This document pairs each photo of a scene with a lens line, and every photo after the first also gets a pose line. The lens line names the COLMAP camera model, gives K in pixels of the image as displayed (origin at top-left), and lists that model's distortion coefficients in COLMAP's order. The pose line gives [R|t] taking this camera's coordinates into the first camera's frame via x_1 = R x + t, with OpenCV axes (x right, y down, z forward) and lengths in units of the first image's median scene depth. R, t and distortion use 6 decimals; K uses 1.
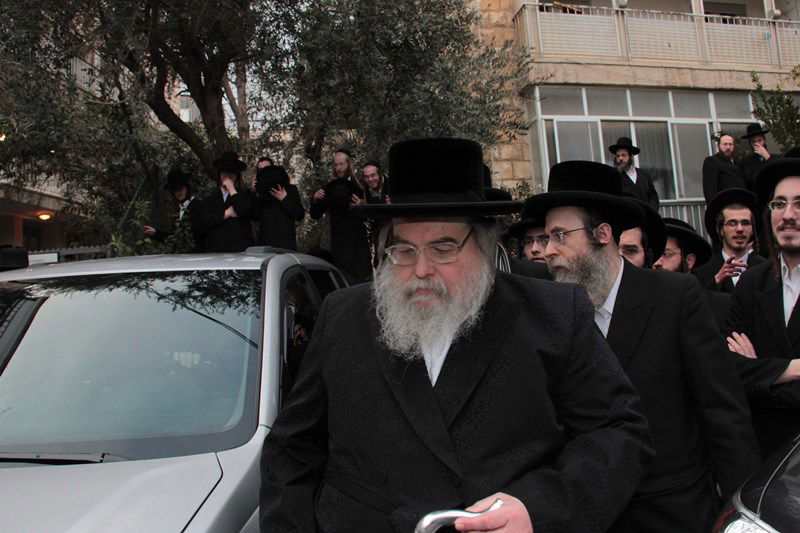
lens RADIAL K [[640.7, 0, 400.0], [0, 640.7, 266.5], [0, 0, 1]] dist [-0.178738, 0.092531]
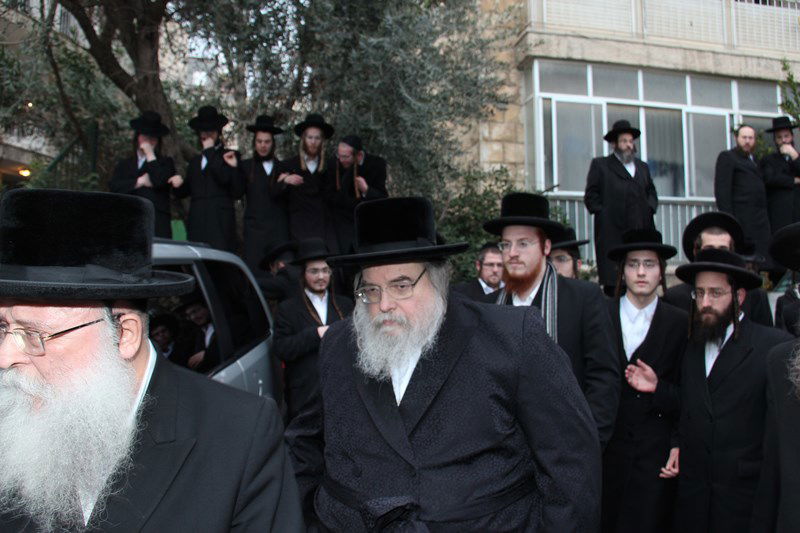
lens RADIAL K [[640.7, 0, 400.0], [0, 640.7, 266.5], [0, 0, 1]] dist [-0.178738, 0.092531]
pose [[0.997573, 0.067218, -0.018152, 0.062230], [-0.066562, 0.997181, 0.034622, -0.014340], [0.020428, -0.033330, 0.999236, 0.106265]]
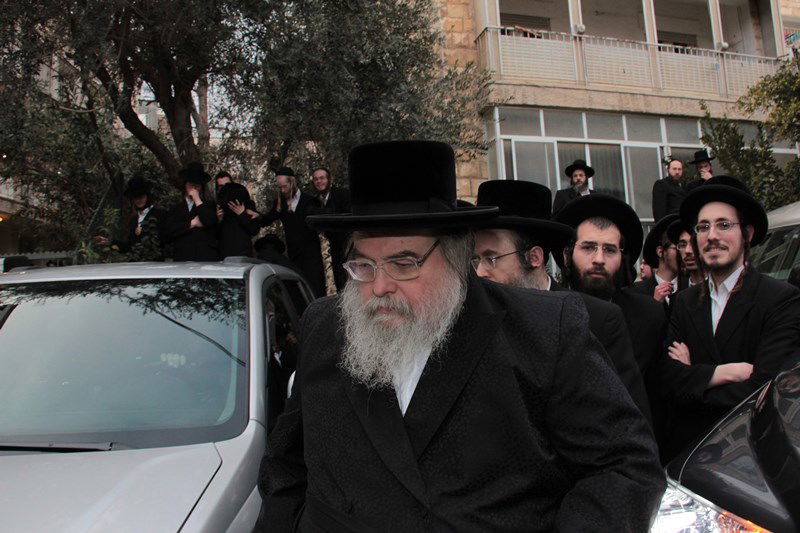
lens RADIAL K [[640.7, 0, 400.0], [0, 640.7, 266.5], [0, 0, 1]] dist [-0.178738, 0.092531]
pose [[0.997269, 0.022733, 0.070271, -0.006990], [-0.021315, 0.999555, -0.020866, 0.000265], [-0.070714, 0.019312, 0.997310, -0.019622]]
